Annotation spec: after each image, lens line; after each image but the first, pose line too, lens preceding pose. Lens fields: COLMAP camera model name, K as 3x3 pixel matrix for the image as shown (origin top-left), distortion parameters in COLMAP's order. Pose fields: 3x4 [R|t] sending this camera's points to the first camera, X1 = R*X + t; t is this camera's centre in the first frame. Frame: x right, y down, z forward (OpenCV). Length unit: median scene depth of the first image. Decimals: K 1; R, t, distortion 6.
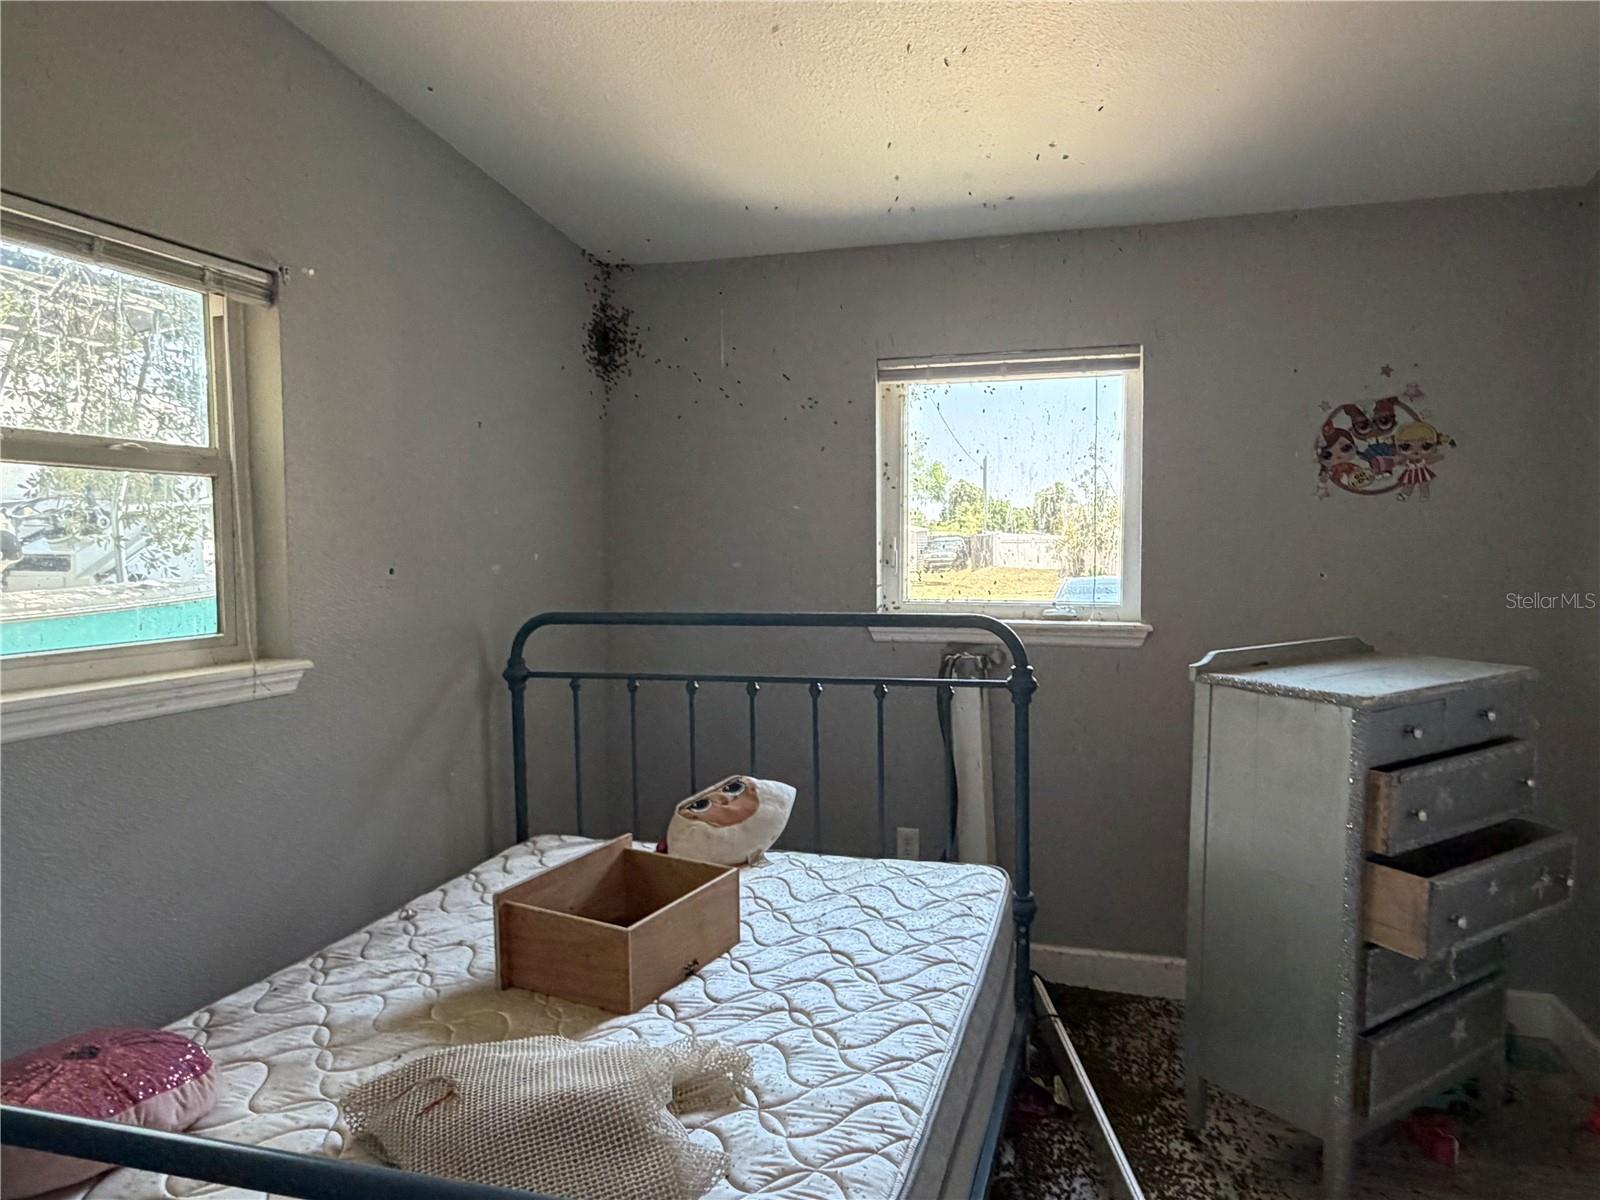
lens RADIAL K [[1082.0, 0, 797.6], [0, 1082.0, 613.0], [0, 0, 1]] dist [0.002715, -0.003379]
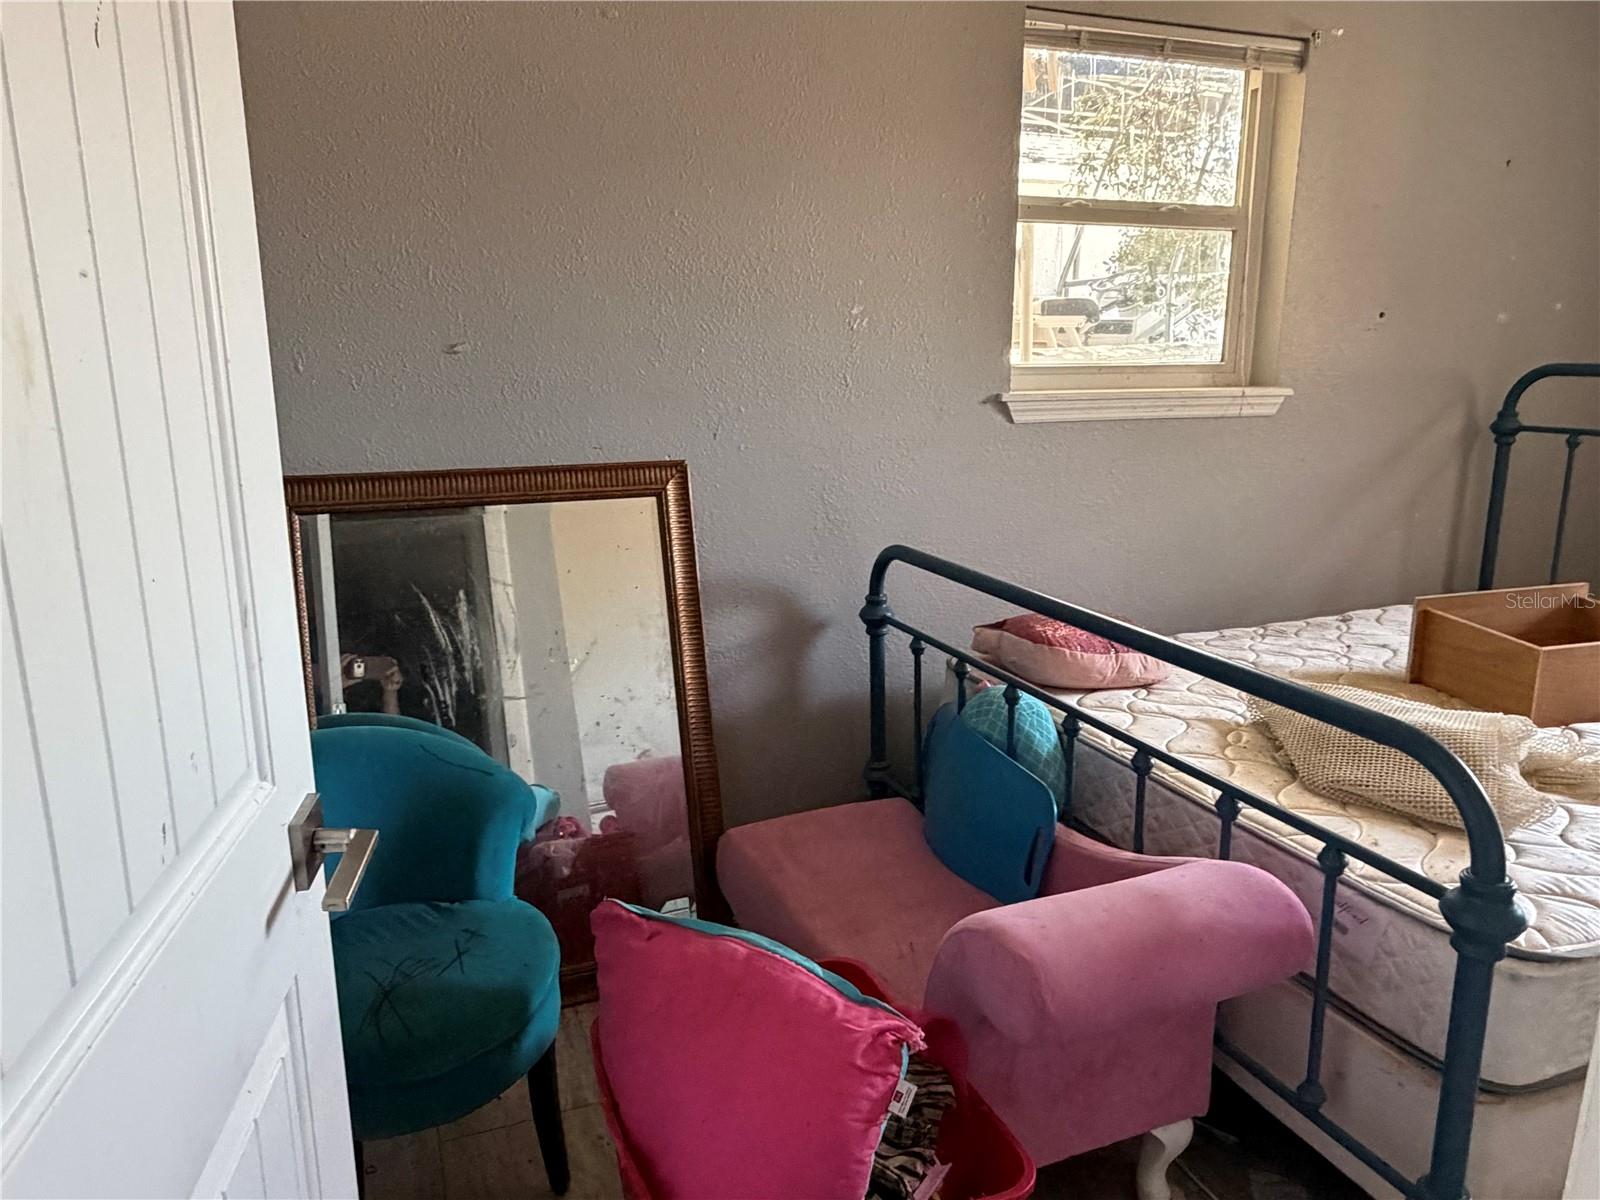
lens RADIAL K [[1082.0, 0, 792.0], [0, 1082.0, 595.1], [0, 0, 1]] dist [0.002715, -0.003379]
pose [[0.624942, 0.183484, -0.758803, 0.144275], [-0.048616, 0.979248, 0.196749, 0.058106], [0.779156, -0.086067, 0.620893, -0.173031]]
